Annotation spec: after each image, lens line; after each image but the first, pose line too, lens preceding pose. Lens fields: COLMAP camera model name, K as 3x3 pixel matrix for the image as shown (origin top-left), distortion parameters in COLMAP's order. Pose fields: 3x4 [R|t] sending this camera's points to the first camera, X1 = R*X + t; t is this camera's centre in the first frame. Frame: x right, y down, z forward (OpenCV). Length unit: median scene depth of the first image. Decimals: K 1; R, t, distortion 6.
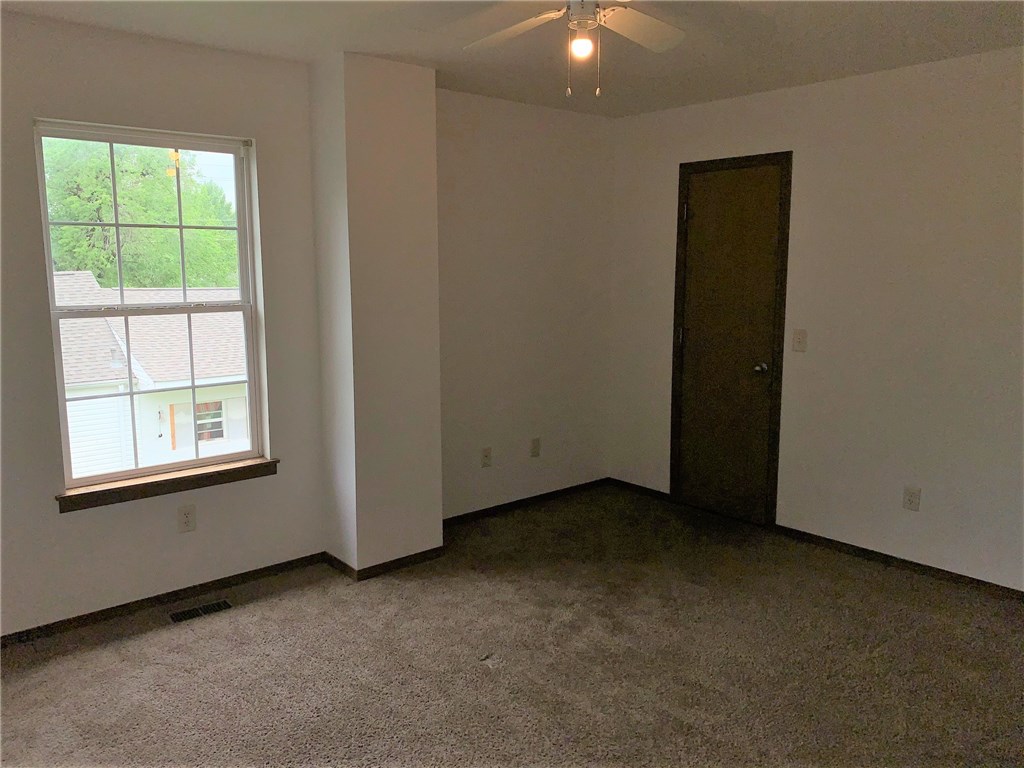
lens RADIAL K [[787.9, 0, 501.2], [0, 787.9, 377.8], [0, 0, 1]] dist [0.104472, -0.185079]
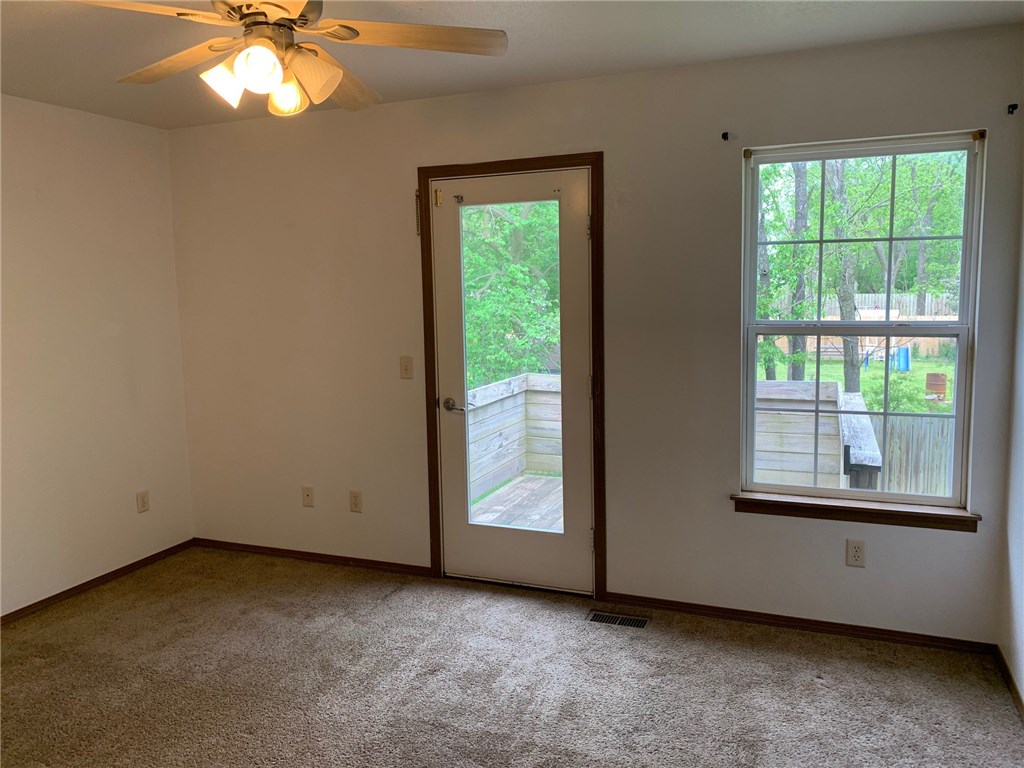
lens RADIAL K [[787.9, 0, 501.2], [0, 787.9, 377.8], [0, 0, 1]] dist [0.104472, -0.185079]
pose [[0.451655, 0.092431, -0.887392, 0.231550], [-0.107302, 0.993027, 0.048820, -0.027877], [0.885717, 0.073169, 0.458424, 0.196254]]
